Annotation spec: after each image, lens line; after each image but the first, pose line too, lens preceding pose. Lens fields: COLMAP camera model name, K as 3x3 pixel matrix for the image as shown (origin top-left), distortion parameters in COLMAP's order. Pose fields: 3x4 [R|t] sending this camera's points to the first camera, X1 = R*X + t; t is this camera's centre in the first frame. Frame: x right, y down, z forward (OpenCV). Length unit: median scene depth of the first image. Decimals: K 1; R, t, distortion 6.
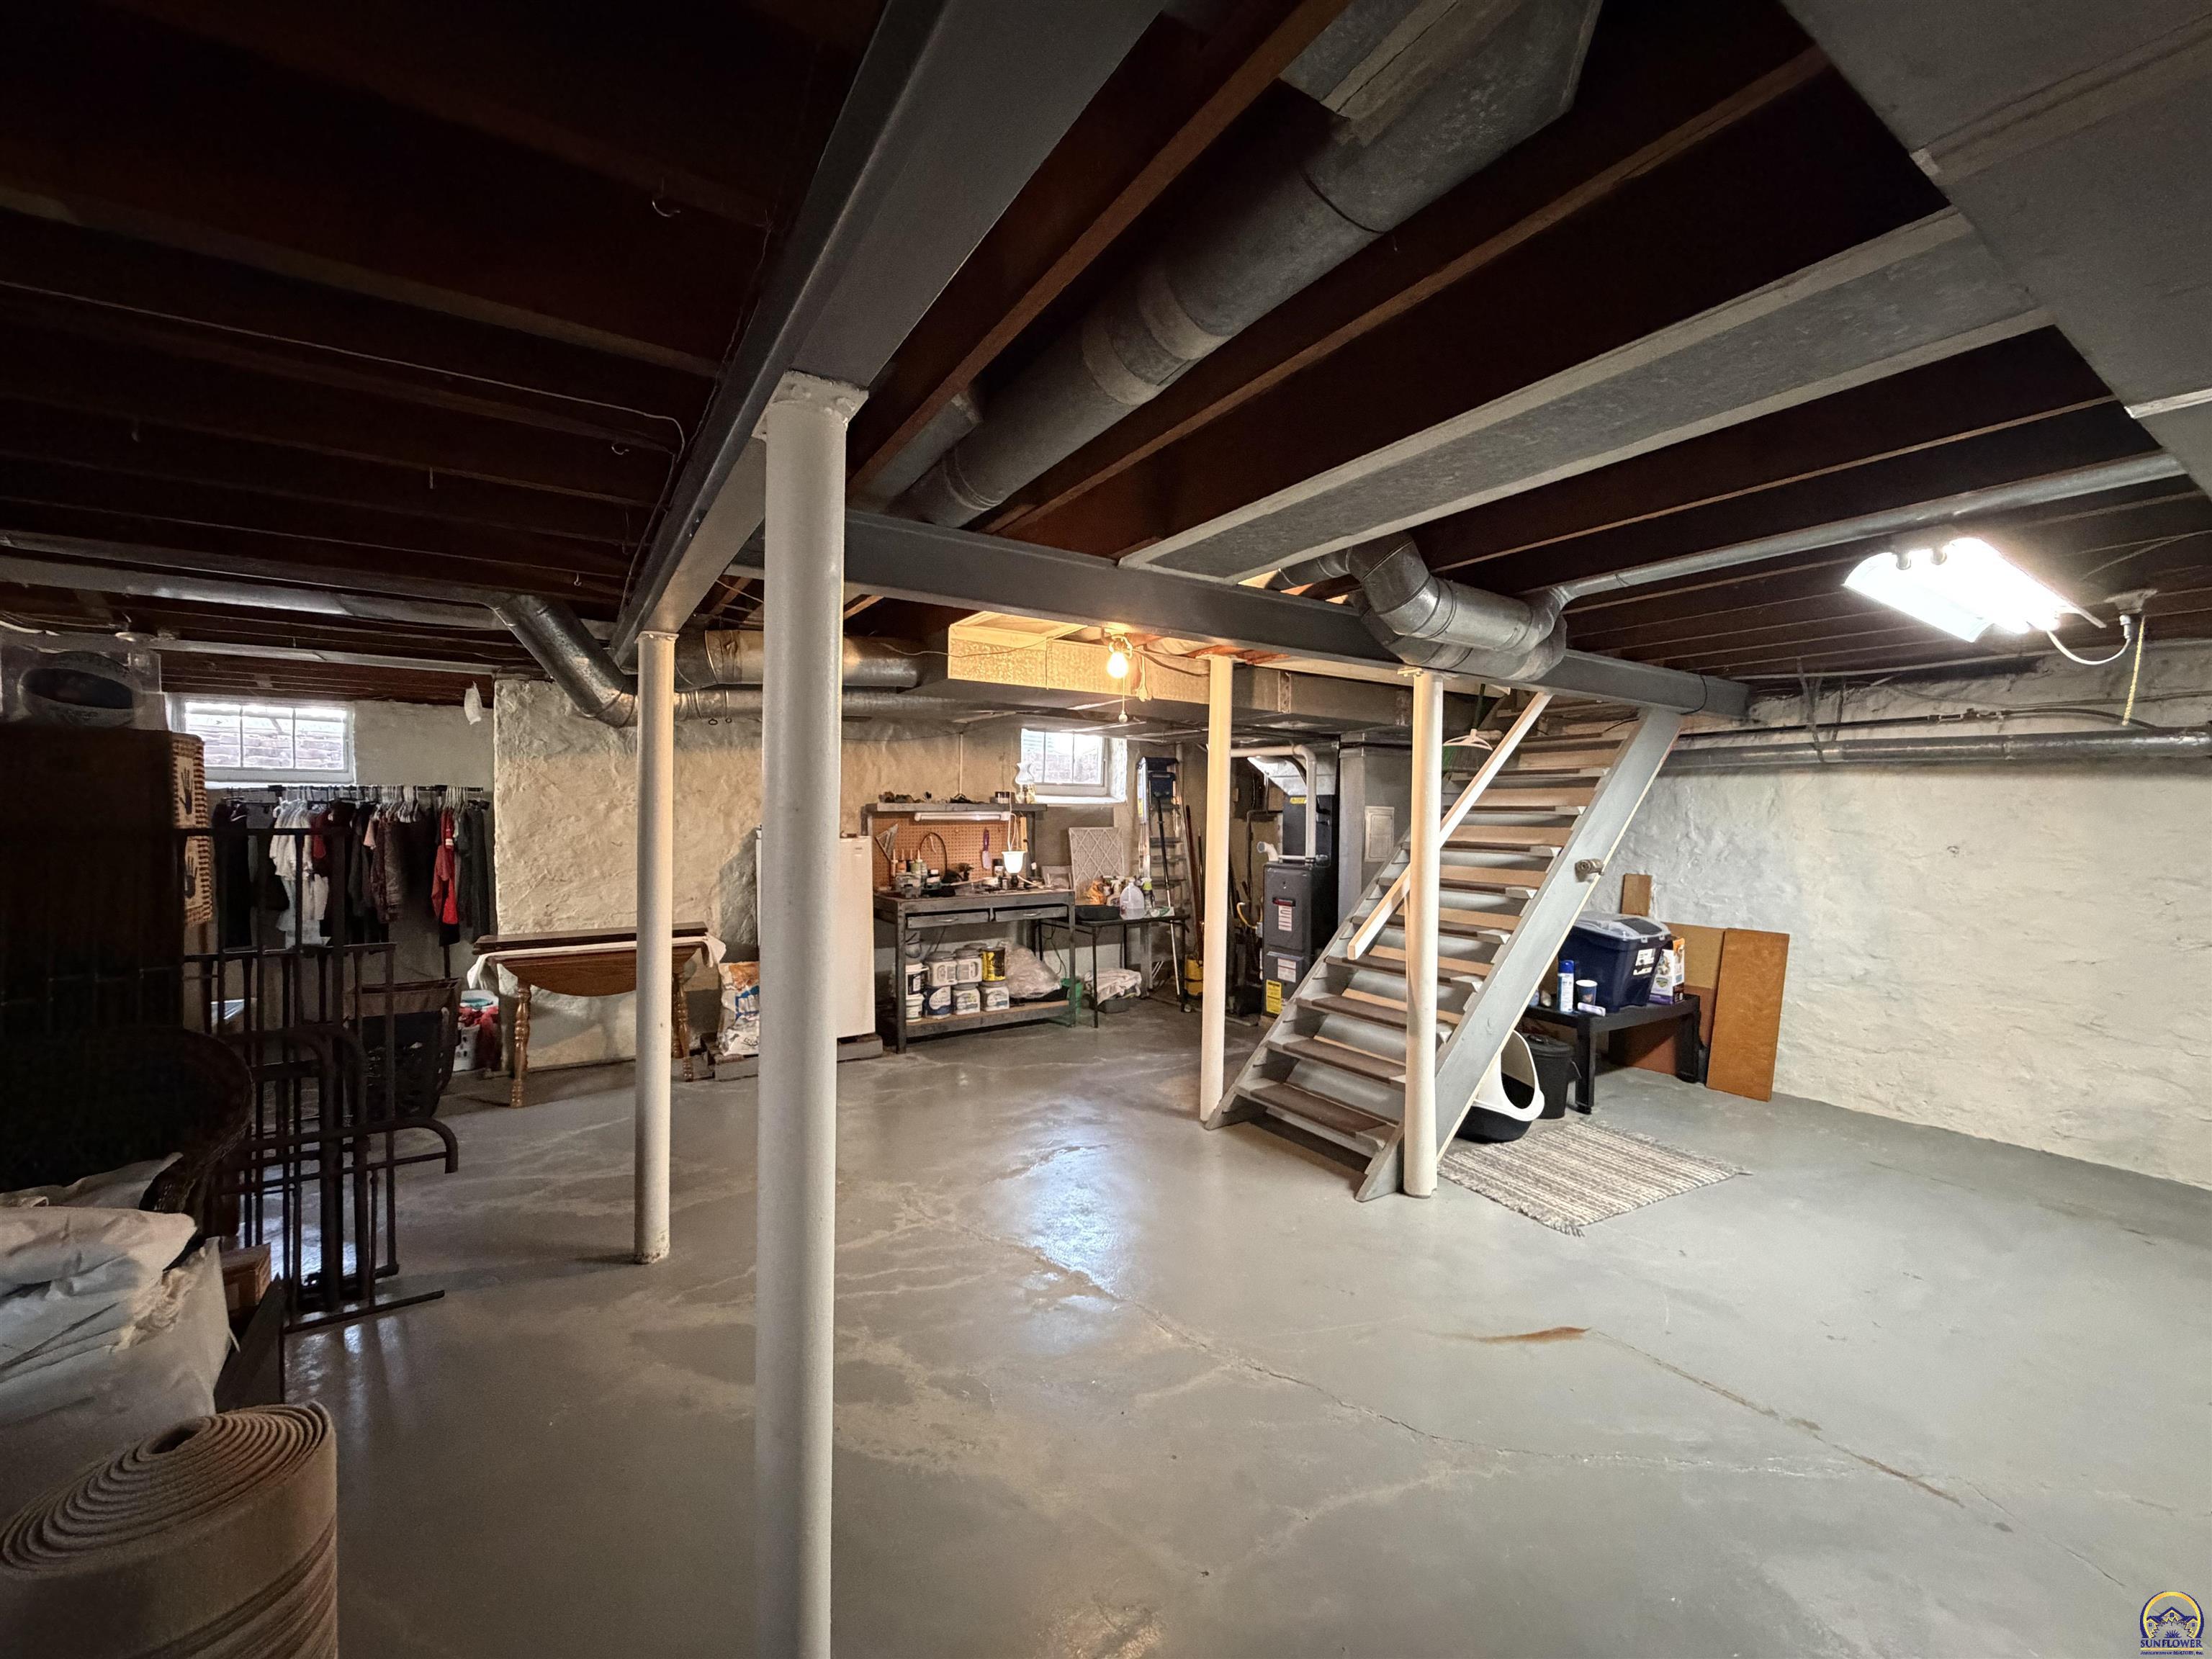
lens RADIAL K [[881.8, 0, 1098.9], [0, 881.8, 826.0], [0, 0, 1]] dist [0.000349, -0.000539]
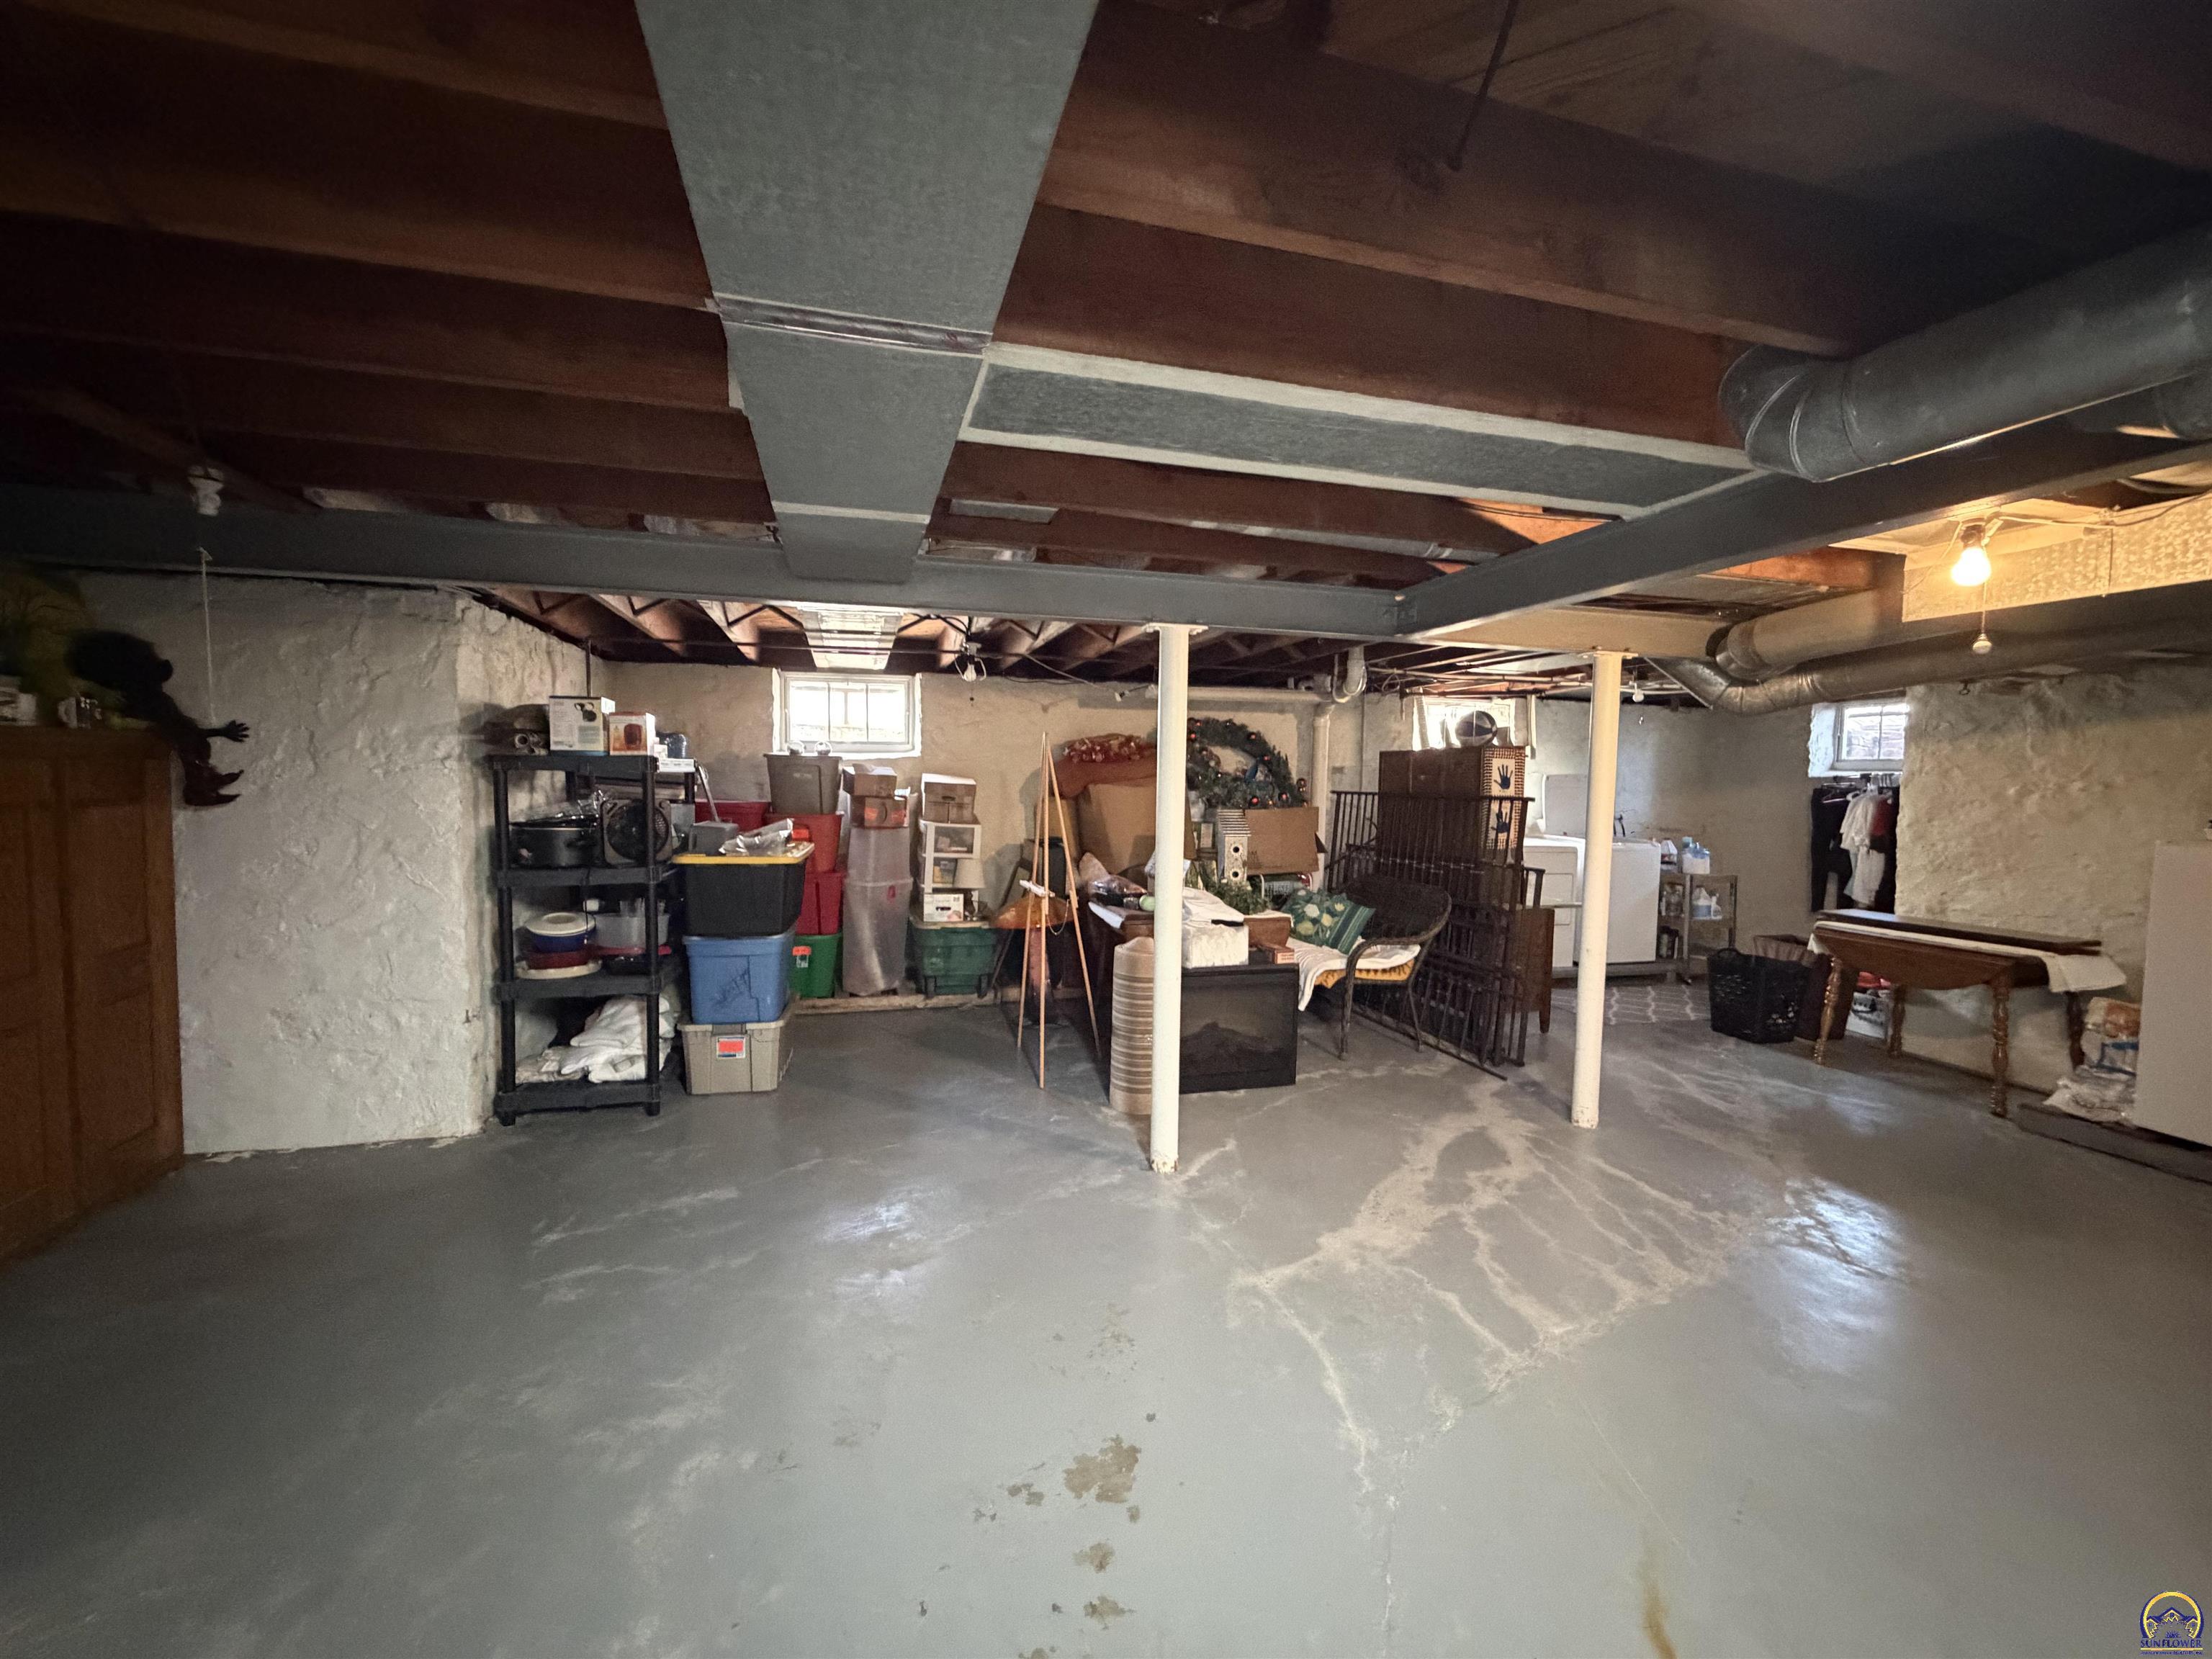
lens RADIAL K [[881.8, 0, 1097.8], [0, 881.8, 827.8], [0, 0, 1]] dist [0.000349, -0.000539]
pose [[-0.276690, 0.044020, -0.959950, 0.550121], [-0.036431, 0.997752, 0.056254, -0.002004], [0.960268, 0.050537, -0.274464, 0.372815]]
